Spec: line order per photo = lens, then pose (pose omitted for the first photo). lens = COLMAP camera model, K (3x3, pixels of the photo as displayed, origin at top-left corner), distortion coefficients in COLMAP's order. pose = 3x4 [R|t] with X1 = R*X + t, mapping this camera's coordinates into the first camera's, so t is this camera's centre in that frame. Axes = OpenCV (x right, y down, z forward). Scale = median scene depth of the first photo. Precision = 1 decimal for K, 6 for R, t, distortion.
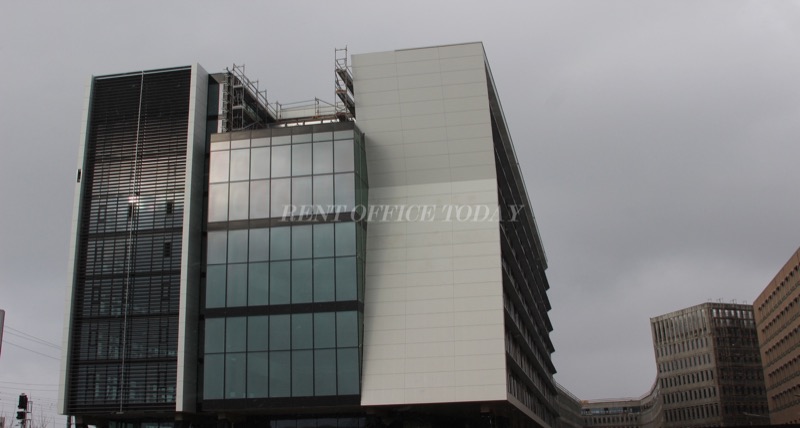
lens RADIAL K [[957.8, 0, 399.9], [0, 957.8, 213.6], [0, 0, 1]] dist [-0.125128, -0.007543]
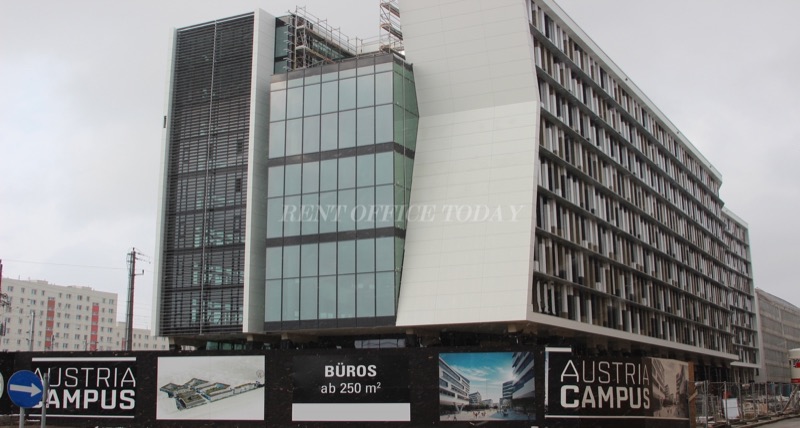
lens RADIAL K [[957.8, 0, 399.9], [0, 957.8, 213.6], [0, 0, 1]] dist [-0.125128, -0.007543]
pose [[0.965587, -0.035378, -0.257664, 0.215985], [0.058977, 0.994682, 0.084438, -0.011334], [0.253307, -0.096728, 0.962538, -0.008489]]
